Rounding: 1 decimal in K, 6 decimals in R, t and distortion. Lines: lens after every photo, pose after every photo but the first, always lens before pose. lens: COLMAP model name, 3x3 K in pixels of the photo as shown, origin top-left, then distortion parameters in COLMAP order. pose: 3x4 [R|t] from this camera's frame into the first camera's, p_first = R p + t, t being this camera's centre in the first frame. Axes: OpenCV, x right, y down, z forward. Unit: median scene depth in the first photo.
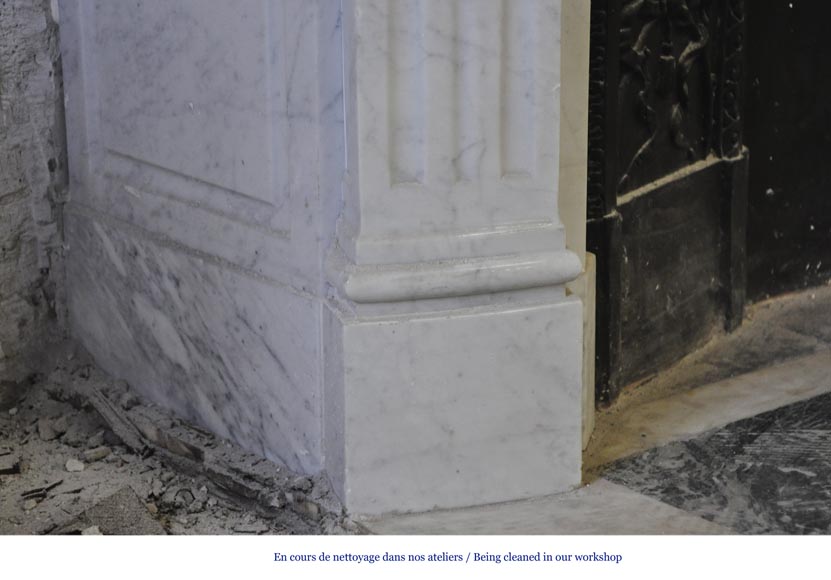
lens RADIAL K [[2283.6, 0, 453.2], [0, 2283.6, 298.8], [0, 0, 1]] dist [0.641079, 0.000000]
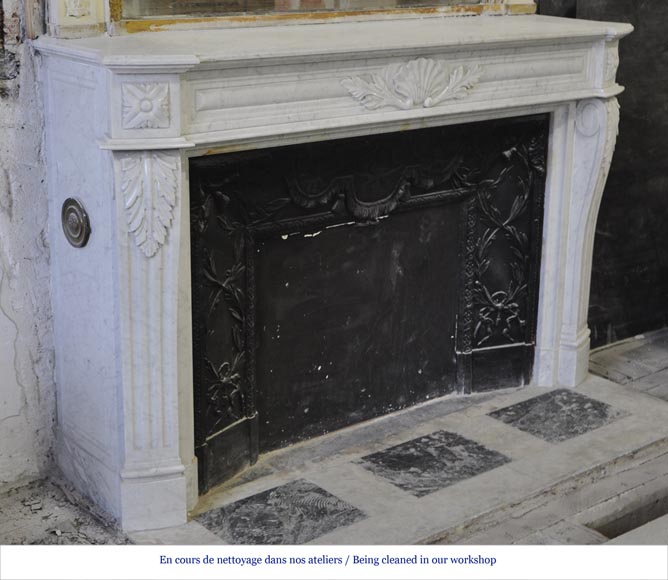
lens RADIAL K [[1391.5, 0, 393.4], [0, 1391.5, 294.3], [0, 0, 1]] dist [0.010289, 0.000000]
pose [[0.999089, 0.025638, 0.034121, 0.283593], [-0.026565, 0.999282, 0.027006, -0.337989], [-0.033404, -0.027888, 0.999053, -1.196028]]
